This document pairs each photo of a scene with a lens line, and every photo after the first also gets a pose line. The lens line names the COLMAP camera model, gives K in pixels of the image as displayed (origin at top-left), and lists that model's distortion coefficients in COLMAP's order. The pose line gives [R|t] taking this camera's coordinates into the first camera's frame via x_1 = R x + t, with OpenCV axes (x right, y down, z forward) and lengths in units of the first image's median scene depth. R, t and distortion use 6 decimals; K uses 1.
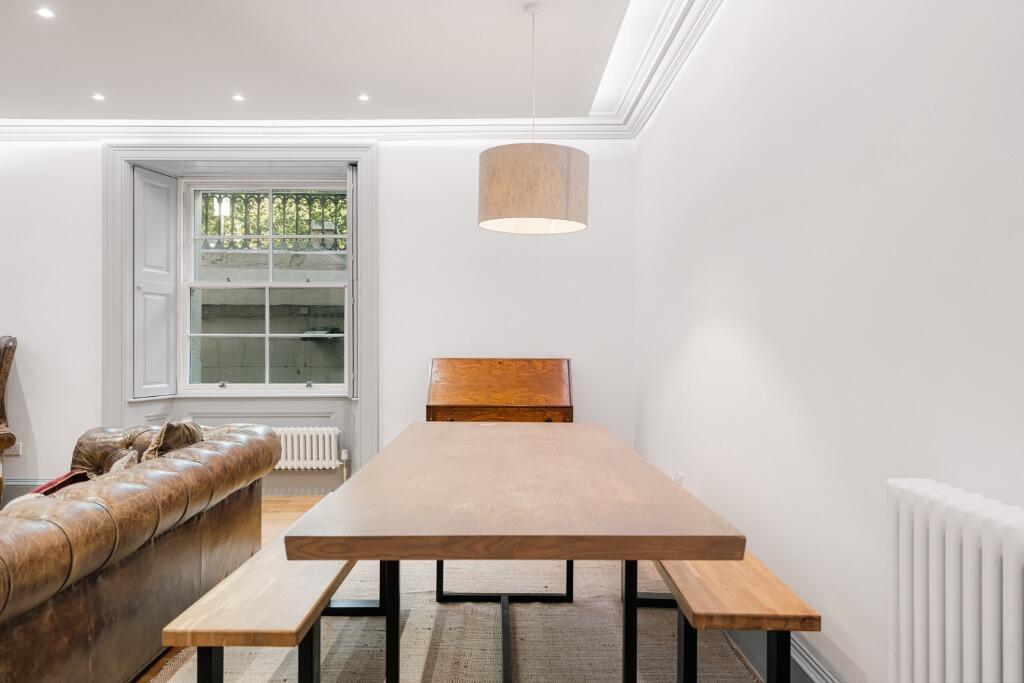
lens RADIAL K [[689.8, 0, 516.4], [0, 689.8, 344.3], [0, 0, 1]] dist [-0.009317, -0.002493]
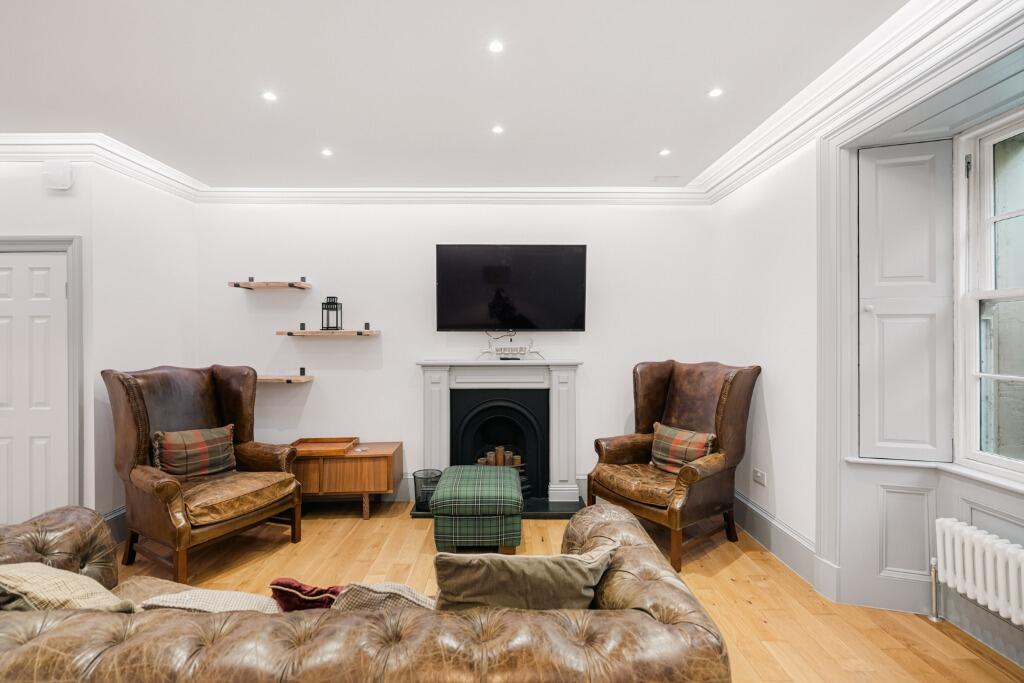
lens RADIAL K [[466.7, 0, 487.1], [0, 466.7, 336.4], [0, 0, 1]] dist [-0.003422, 0.000197]
pose [[-0.031956, -0.000484, -0.999489, -0.032090], [0.005600, 0.999984, -0.000663, -0.054669], [0.999474, -0.005619, -0.031953, 0.594715]]
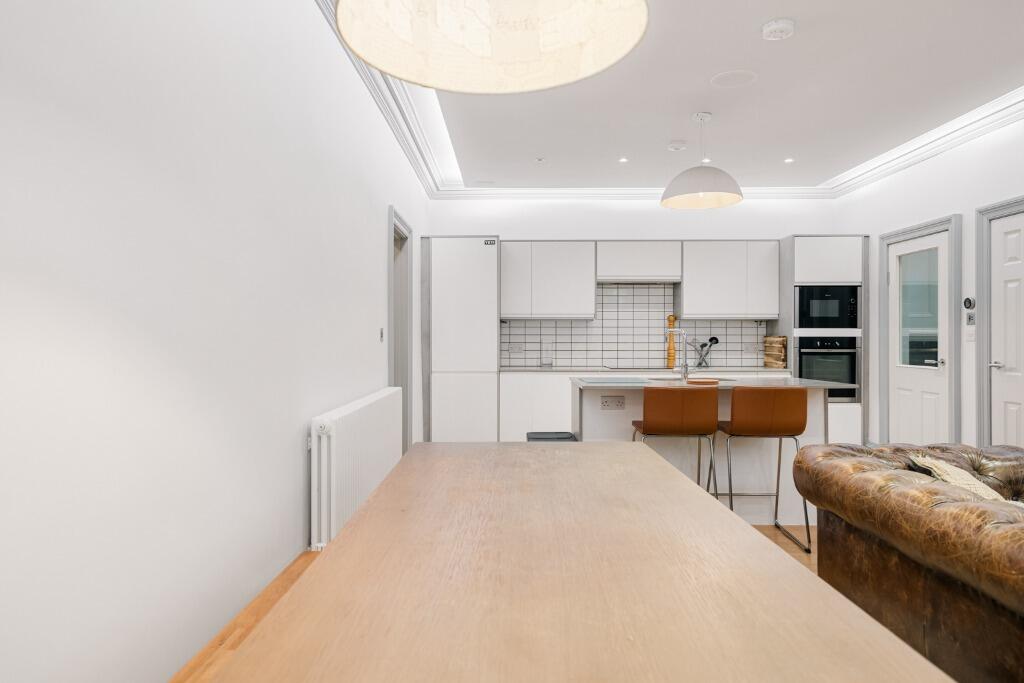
lens RADIAL K [[639.4, 0, 510.9], [0, 639.4, 341.8], [0, 0, 1]] dist [0.002759, 0.000364]
pose [[-0.999866, -0.001266, 0.016348, 0.013272], [-0.001160, 0.999978, 0.006481, -0.008540], [-0.016356, 0.006461, -0.999845, 0.786278]]
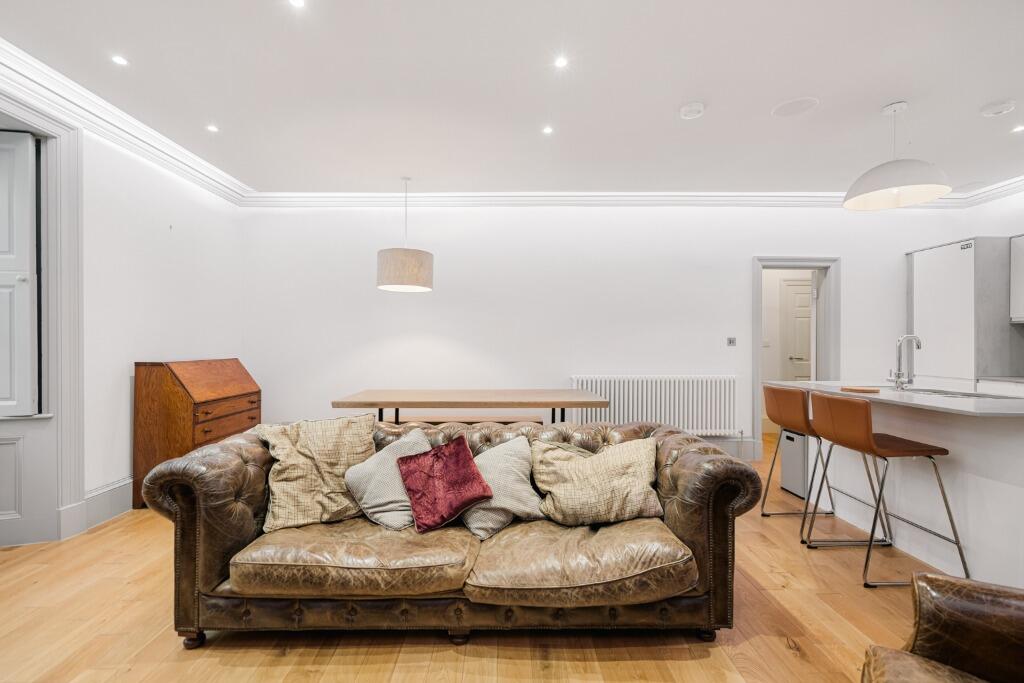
lens RADIAL K [[466.7, 0, 514.3], [0, 466.7, 342.4], [0, 0, 1]] dist [-0.003422, 0.000197]
pose [[-0.002228, -0.004888, 0.999986, -0.781093], [-0.002143, 0.999986, 0.004883, -0.014285], [-0.999995, -0.002132, -0.002238, 0.408627]]
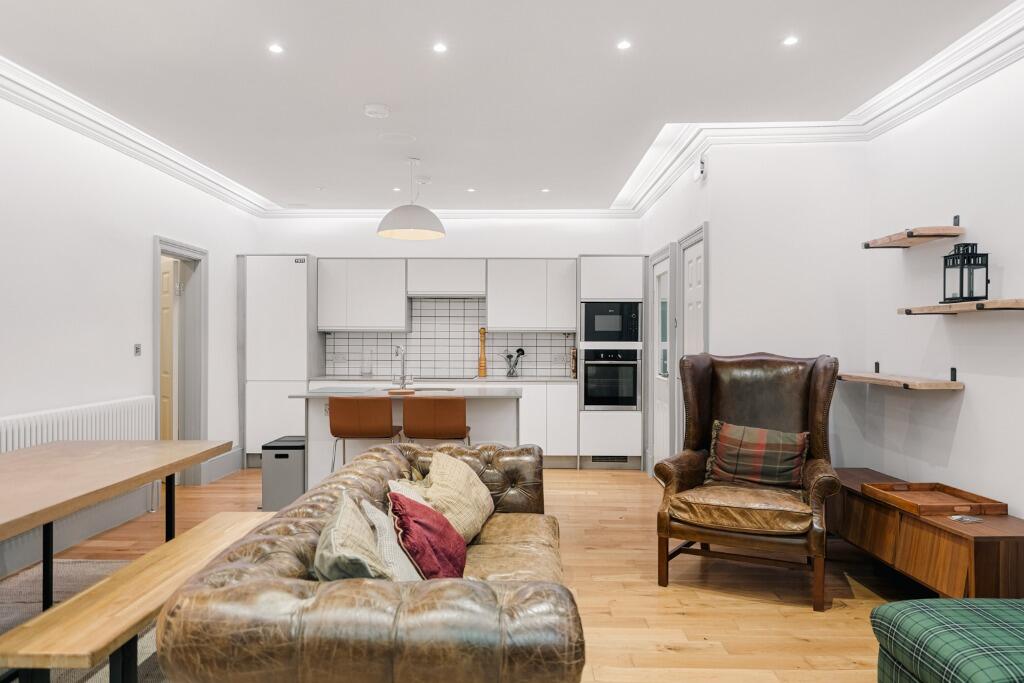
lens RADIAL K [[689.8, 0, 507.9], [0, 689.8, 340.0], [0, 0, 1]] dist [-0.009317, -0.002493]
pose [[-0.999733, -0.004734, 0.022595, -0.383186], [-0.004702, 0.999988, 0.001465, -0.030782], [-0.022602, 0.001359, -0.999744, 0.971057]]
